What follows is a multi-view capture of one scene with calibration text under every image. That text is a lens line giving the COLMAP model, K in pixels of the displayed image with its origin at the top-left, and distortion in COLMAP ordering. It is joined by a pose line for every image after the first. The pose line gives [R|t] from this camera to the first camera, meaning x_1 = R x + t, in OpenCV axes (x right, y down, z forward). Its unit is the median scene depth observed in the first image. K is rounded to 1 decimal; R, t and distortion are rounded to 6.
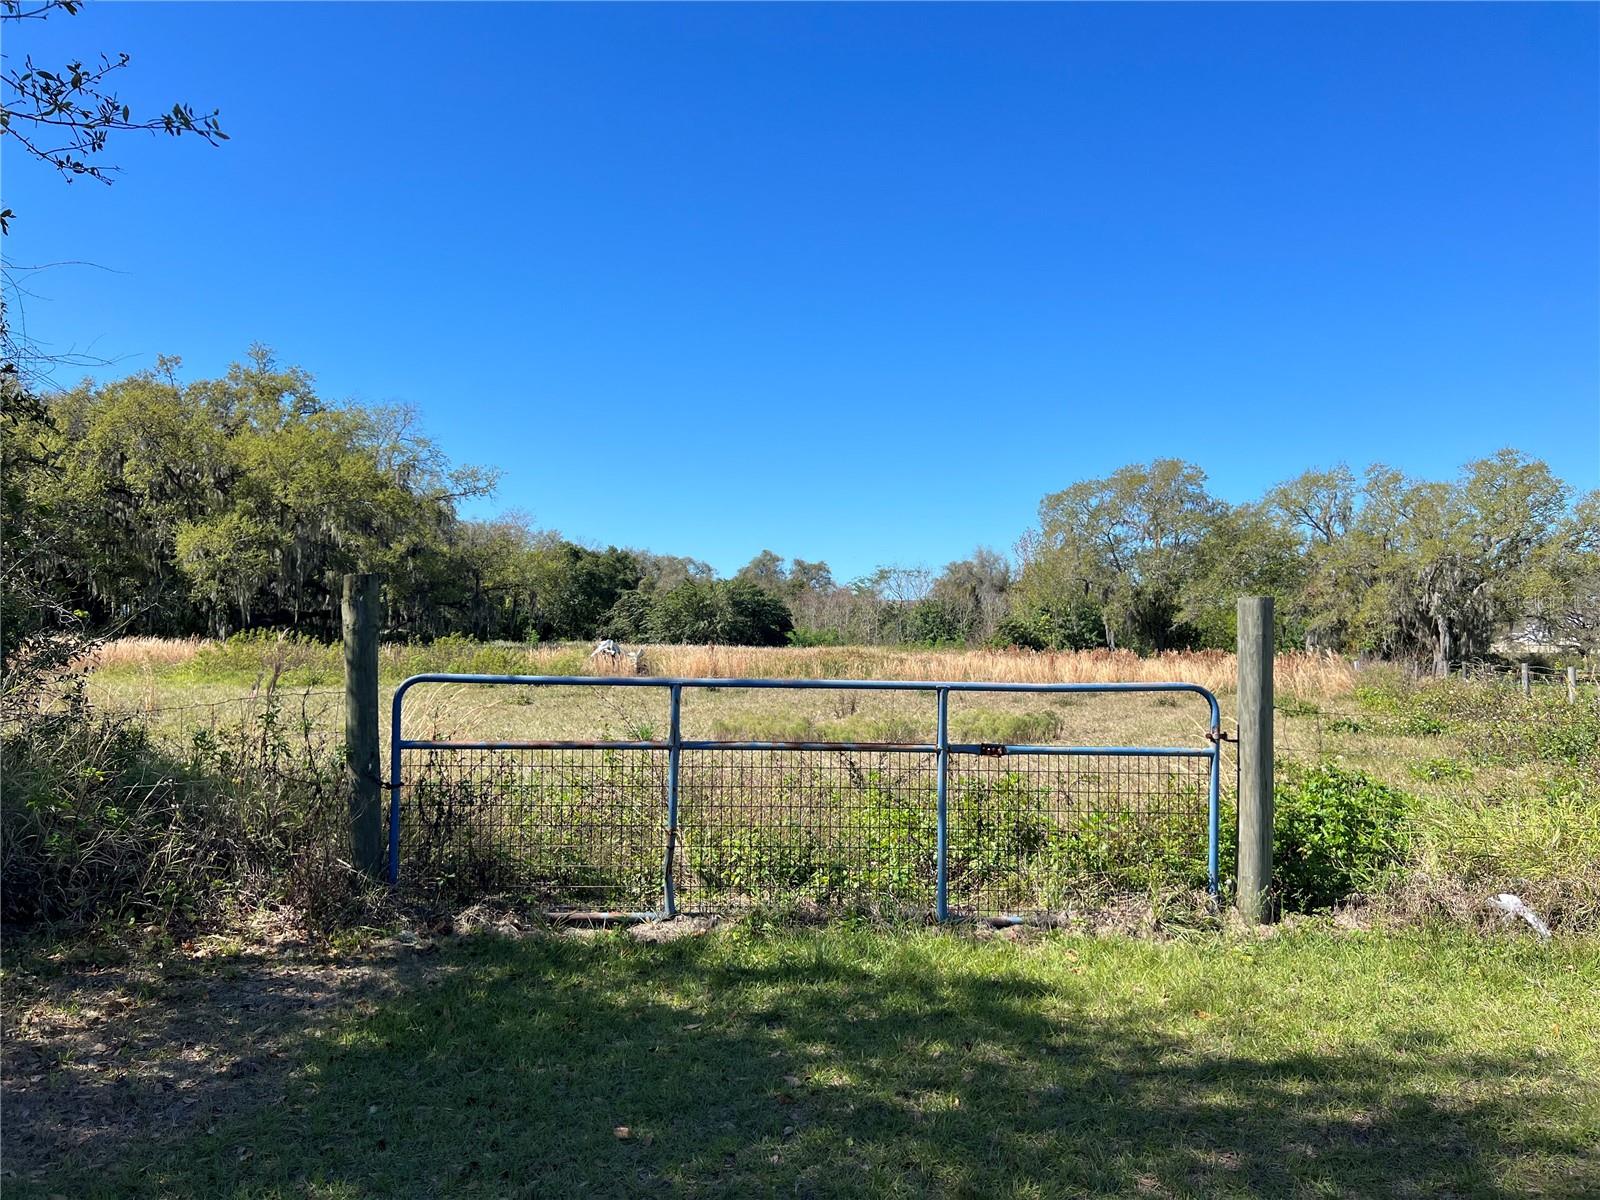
lens RADIAL K [[1169.6, 0, 807.5], [0, 1169.6, 615.3], [0, 0, 1]] dist [0.004484, -0.024162]
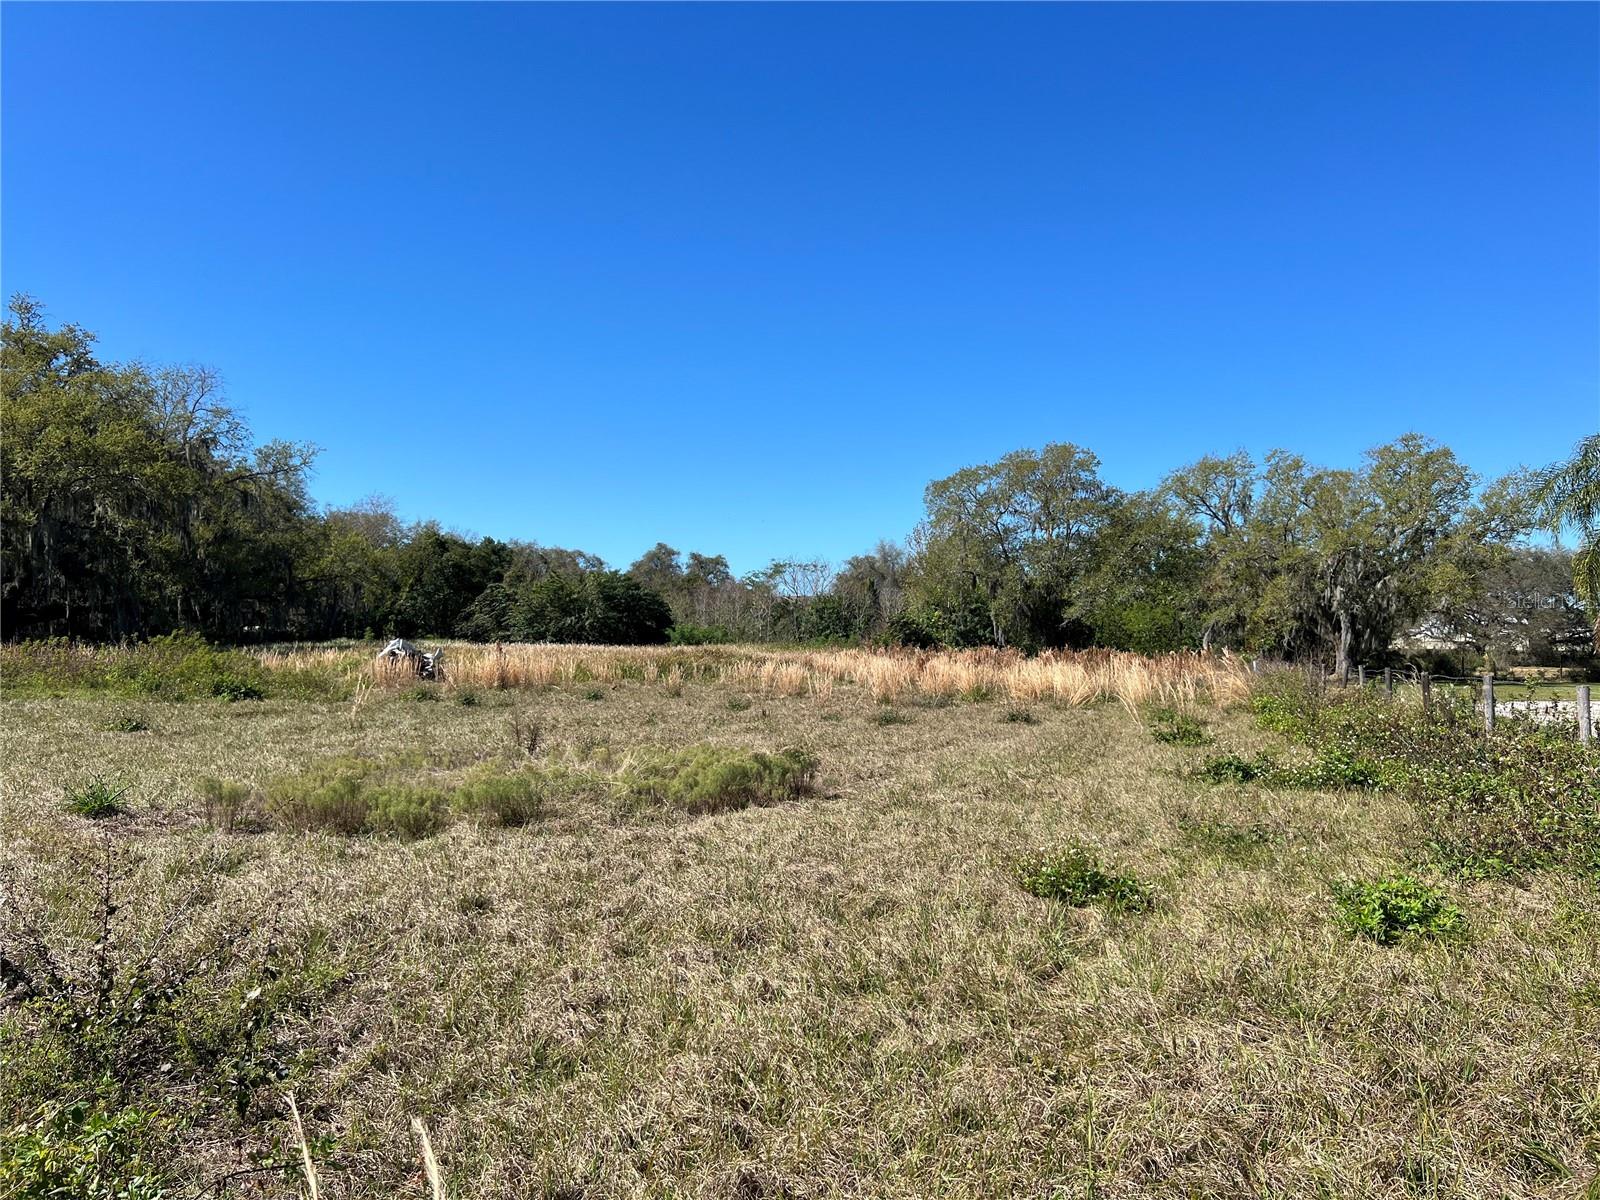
lens RADIAL K [[1169.6, 0, 810.5], [0, 1169.6, 606.2], [0, 0, 1]] dist [0.004484, -0.024162]
pose [[0.997293, 0.000876, 0.073531, 0.041638], [-0.000528, 0.999989, -0.004753, 0.001074], [-0.073535, 0.004702, 0.997282, 0.085281]]
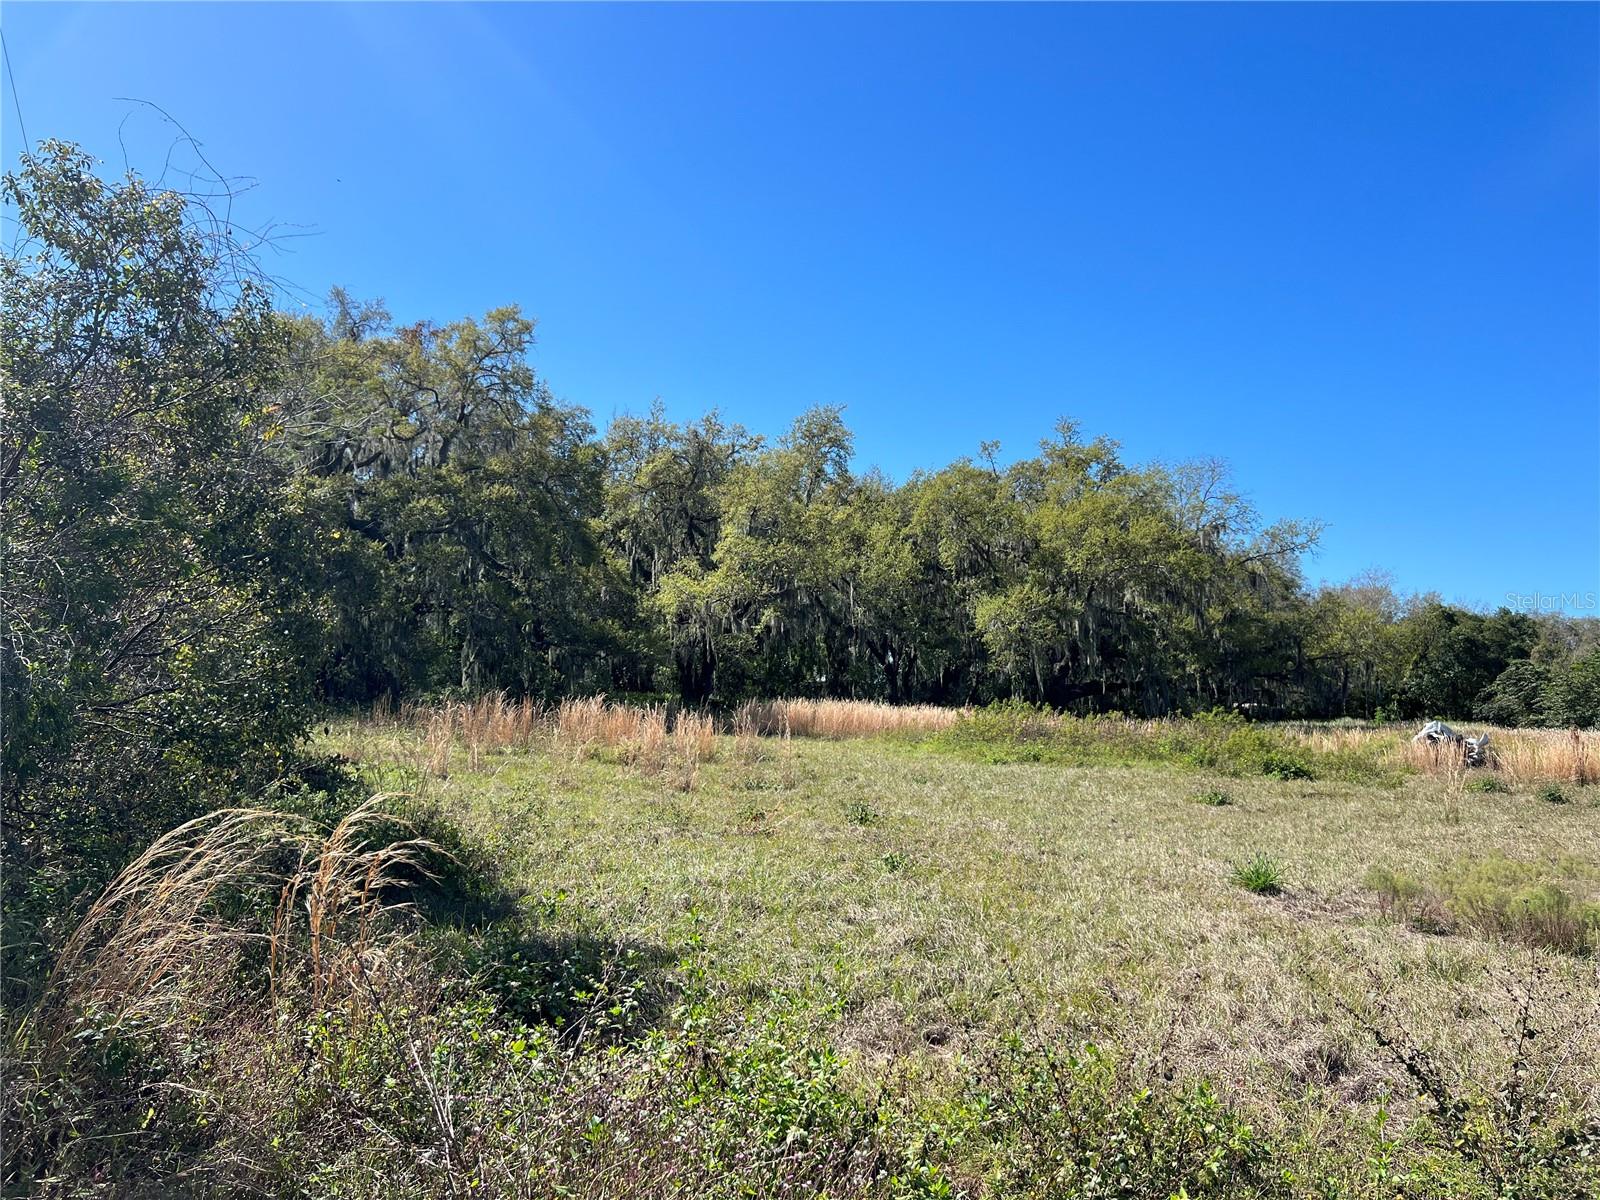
lens RADIAL K [[1169.6, 0, 789.2], [0, 1169.6, 593.5], [0, 0, 1]] dist [0.004484, -0.024162]
pose [[0.742480, -0.044259, -0.668405, 0.021517], [-0.010199, 0.996952, -0.077343, 0.000759], [0.669791, 0.064242, 0.739765, 0.084129]]
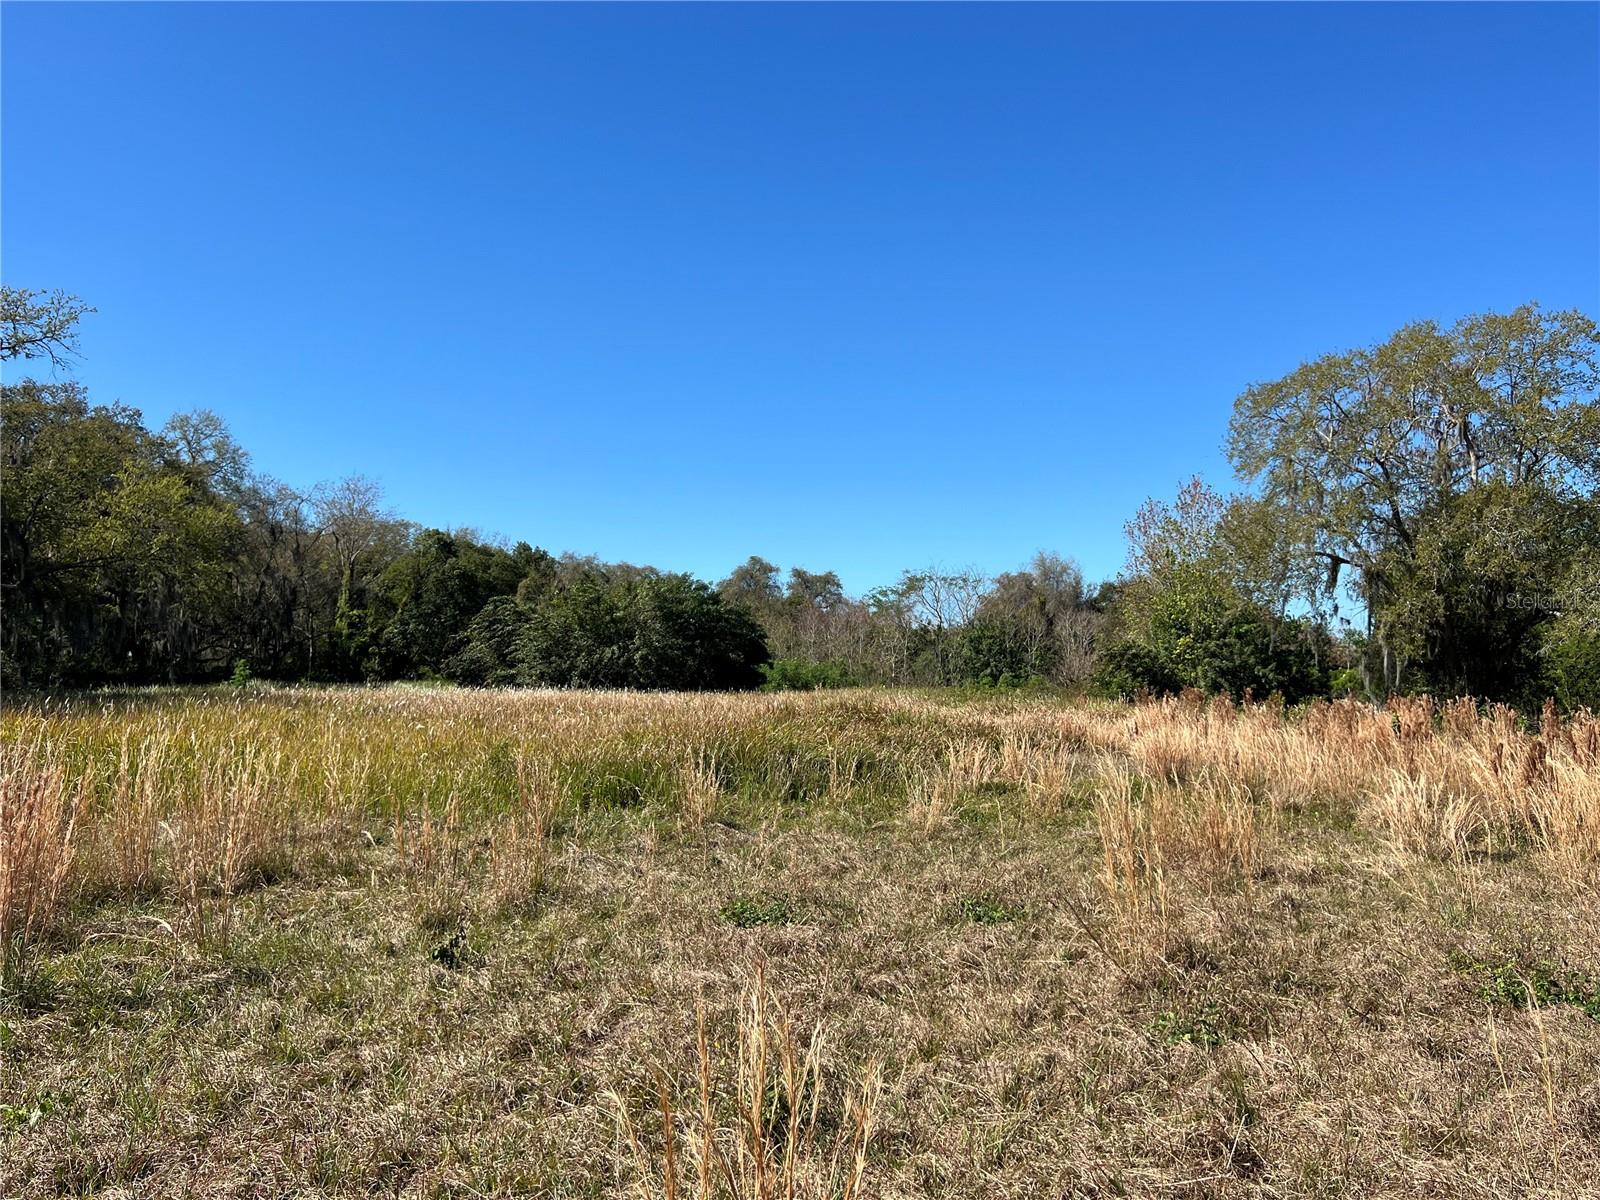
lens RADIAL K [[1274.6, 0, 792.0], [0, 1274.6, 604.2], [0, 0, 1]] dist [0.015557, -0.044945]
pose [[0.999642, -0.002260, -0.026664, 0.024794], [0.001297, 0.999348, -0.036087, 0.009485], [0.026728, 0.036039, 0.998993, 0.475101]]
